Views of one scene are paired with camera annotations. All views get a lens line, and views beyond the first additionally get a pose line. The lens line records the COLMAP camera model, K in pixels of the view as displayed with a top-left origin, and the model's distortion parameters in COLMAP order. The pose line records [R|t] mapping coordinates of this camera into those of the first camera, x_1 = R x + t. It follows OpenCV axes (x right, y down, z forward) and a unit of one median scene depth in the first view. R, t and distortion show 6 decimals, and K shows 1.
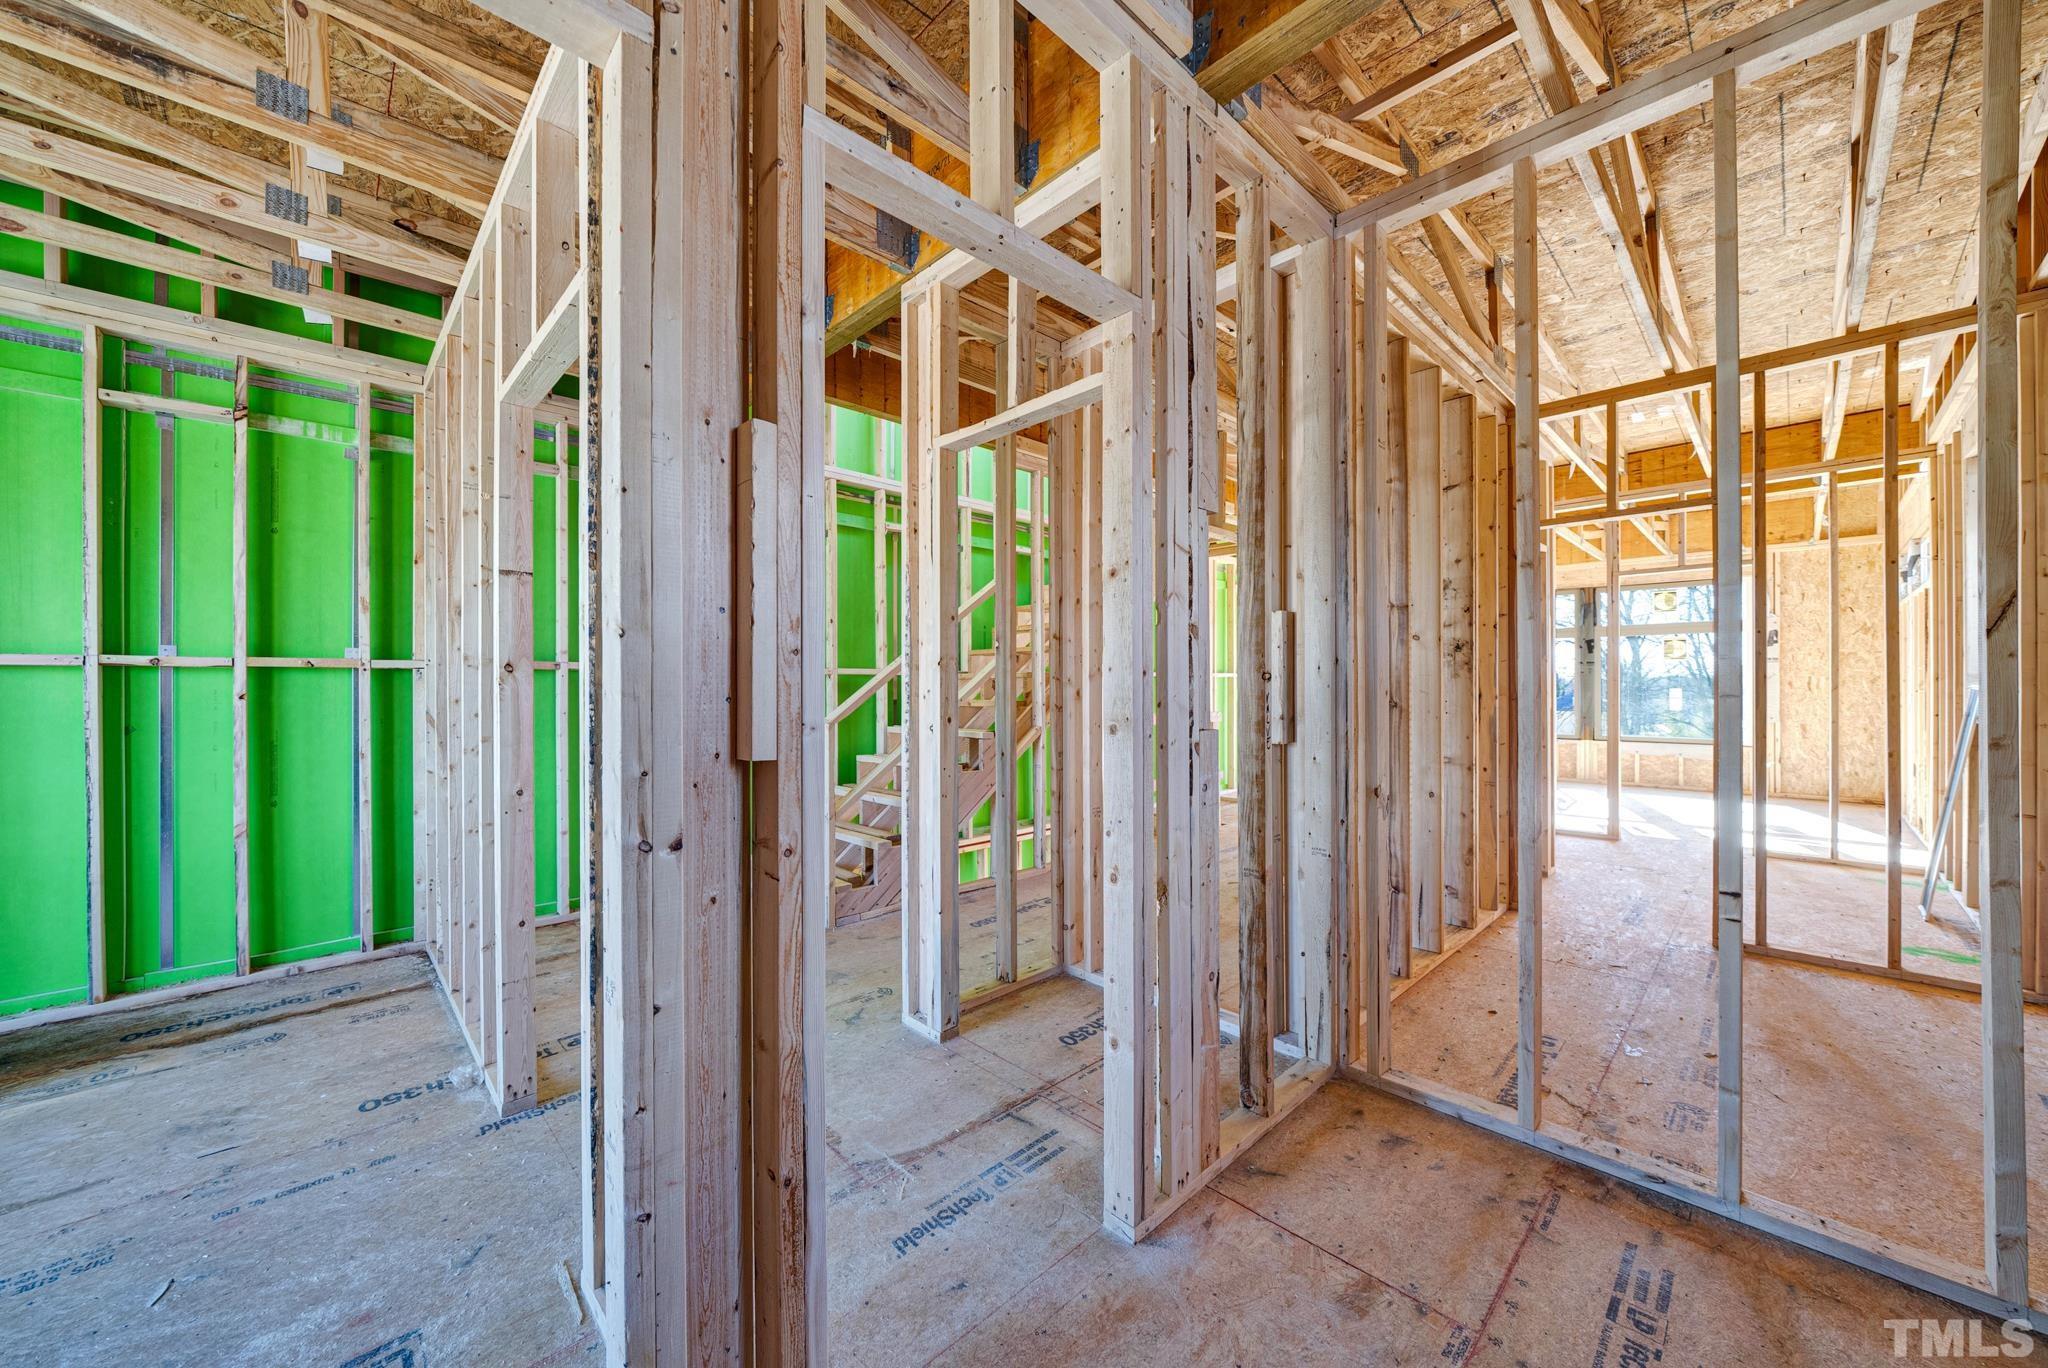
lens RADIAL K [[751.0, 0, 1028.5], [0, 751.0, 684.4], [0, 0, 1]] dist [-0.006463, 0.000161]
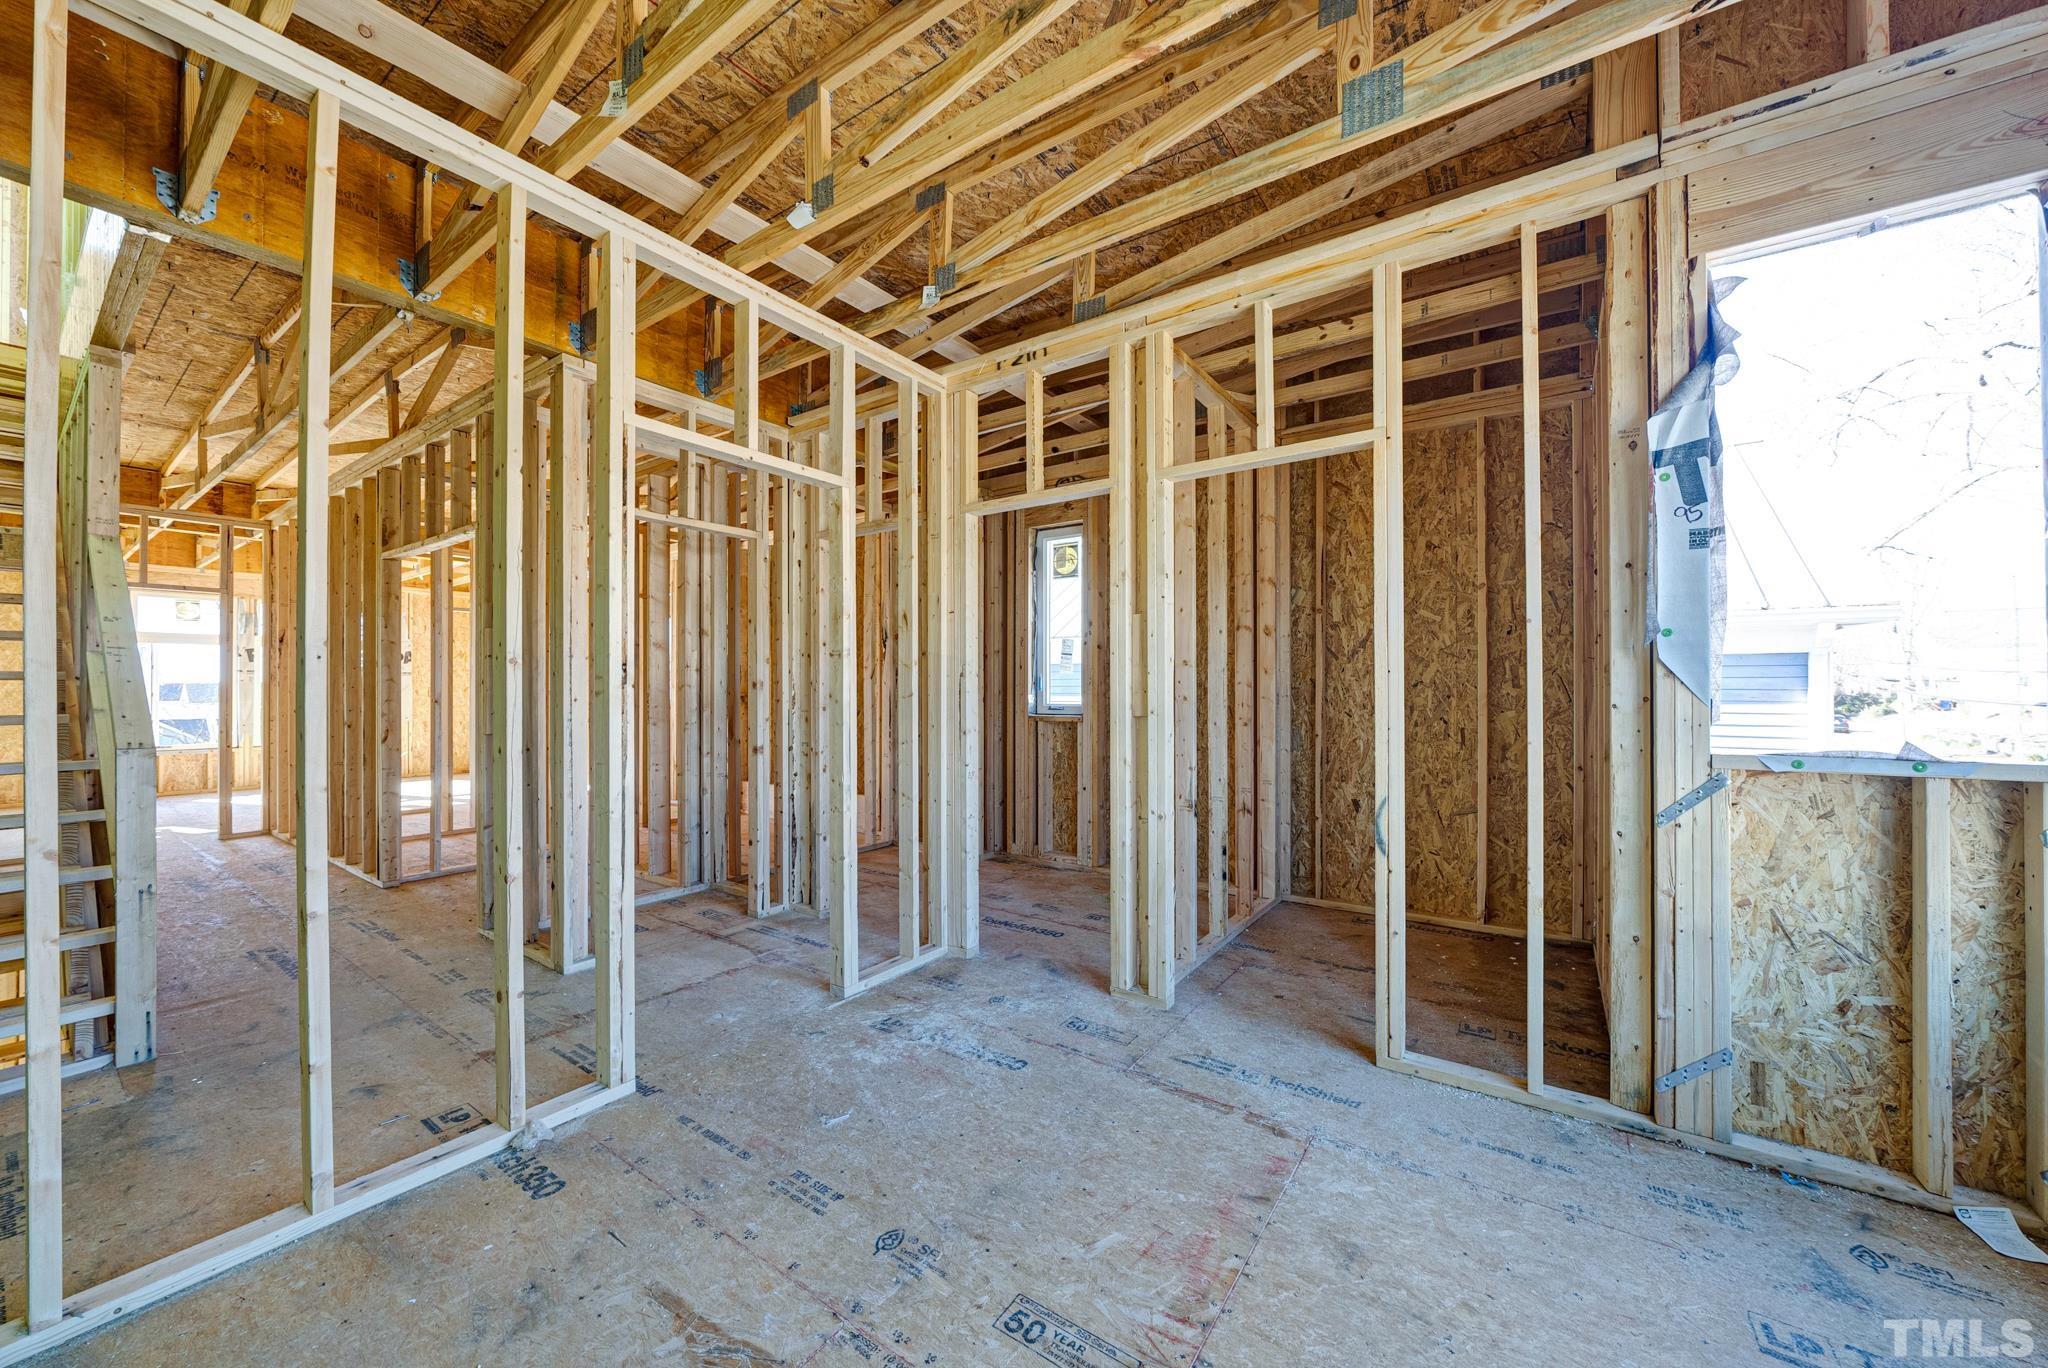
lens RADIAL K [[751.0, 0, 1020.7], [0, 751.0, 684.9], [0, 0, 1]] dist [-0.006463, 0.000161]
pose [[-0.189454, 0.008623, 0.981852, -1.352330], [0.001881, 0.999963, -0.008419, 0.000812], [-0.981888, 0.000252, -0.189463, 0.471267]]
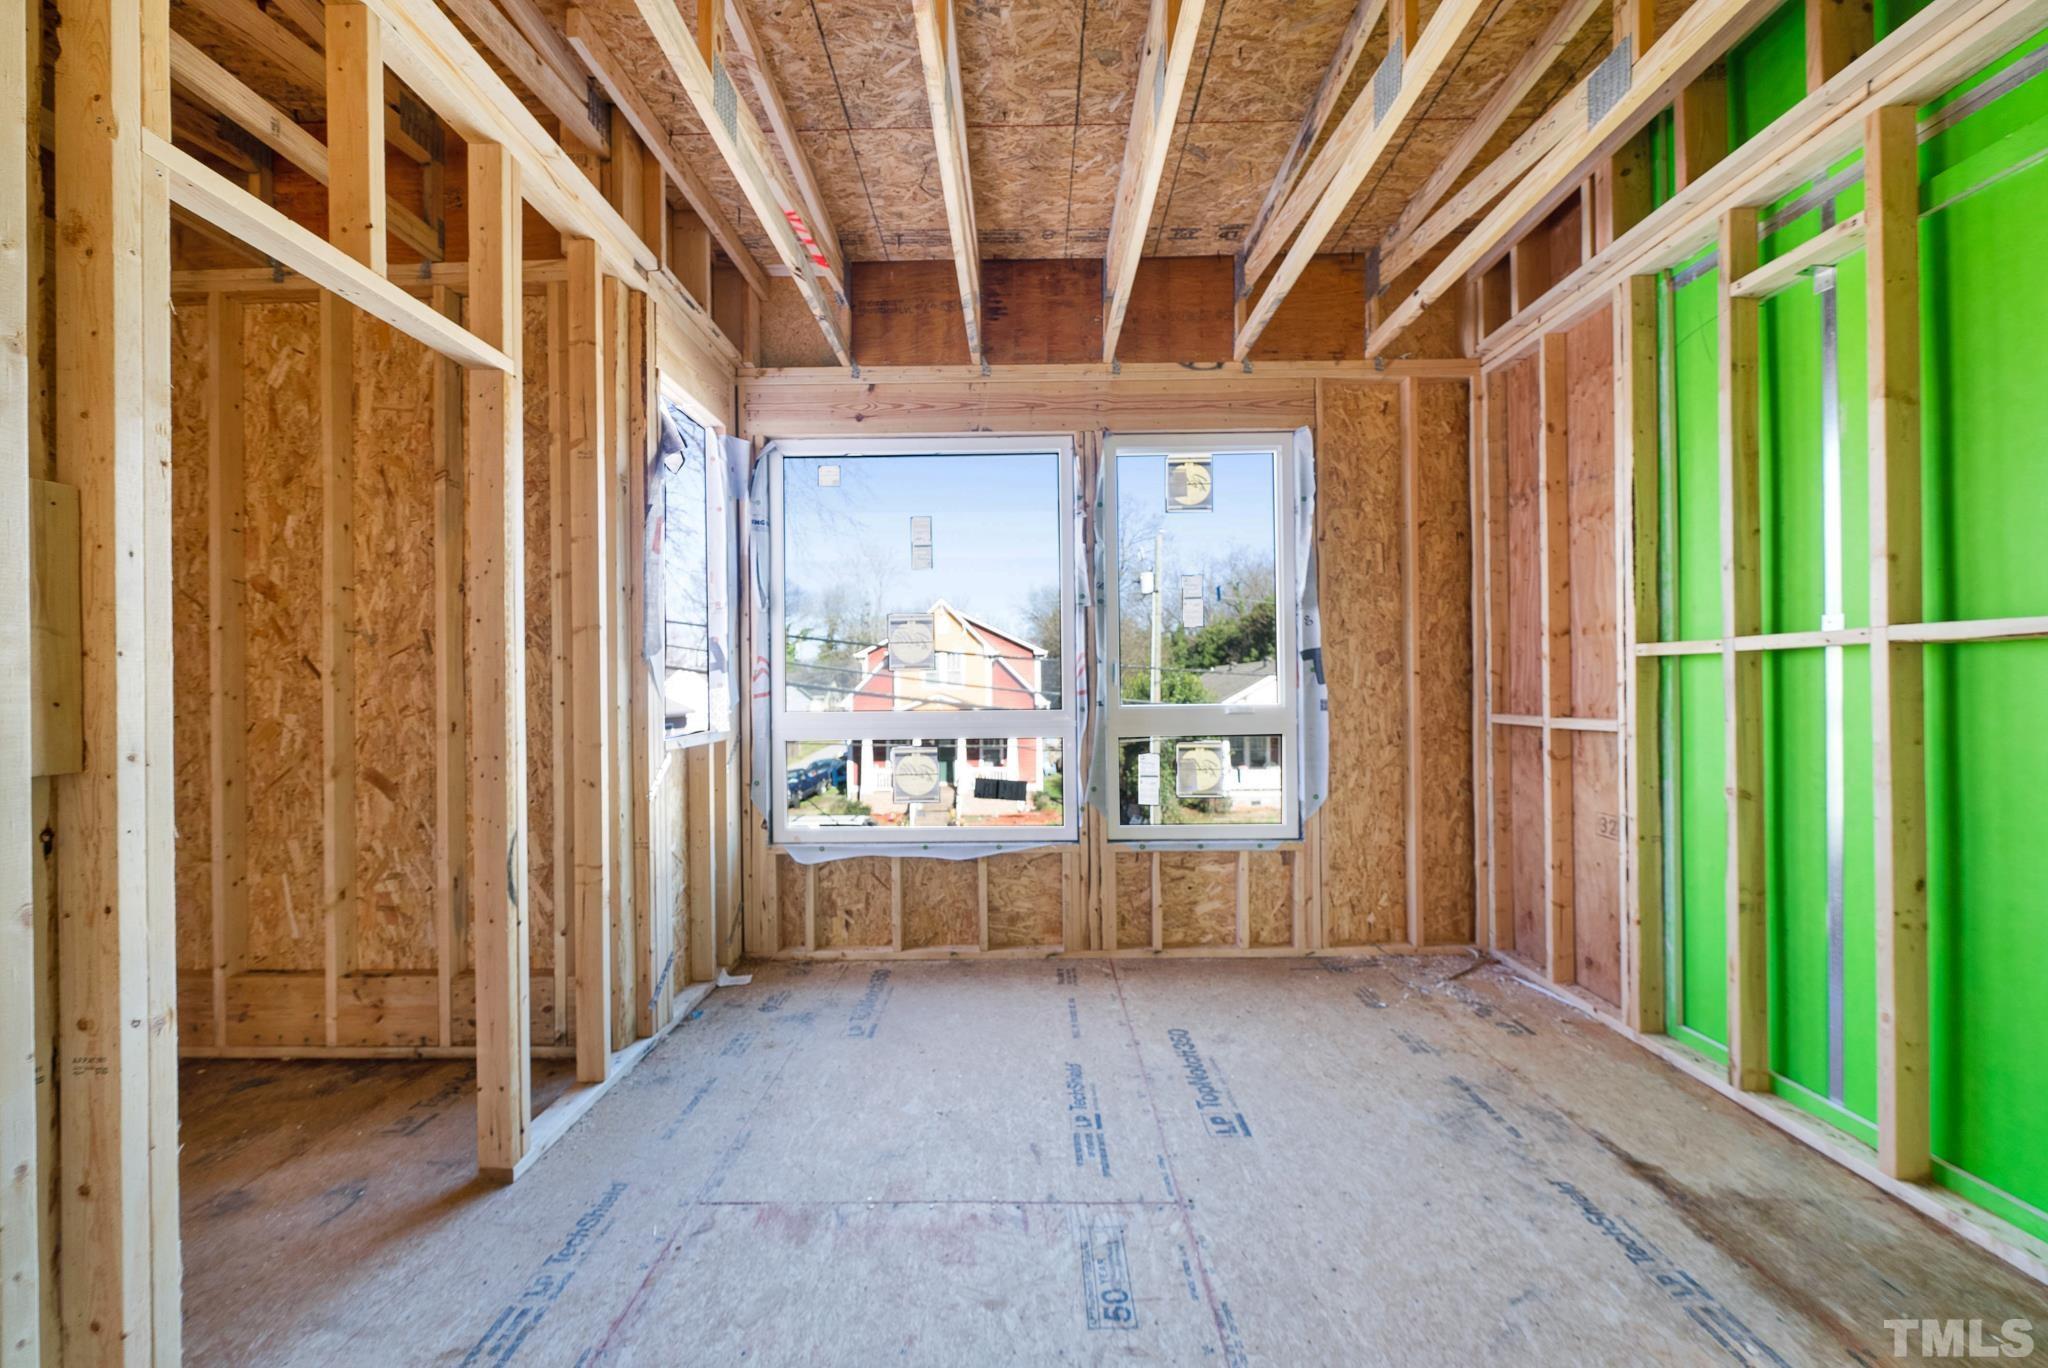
lens RADIAL K [[751.0, 0, 1021.6], [0, 751.0, 687.8], [0, 0, 1]] dist [-0.006463, 0.000161]
pose [[-0.700203, 0.015488, -0.713776, -0.455585], [0.017366, 0.999838, 0.004659, -0.001357], [0.713732, -0.009133, -0.700359, 0.690004]]
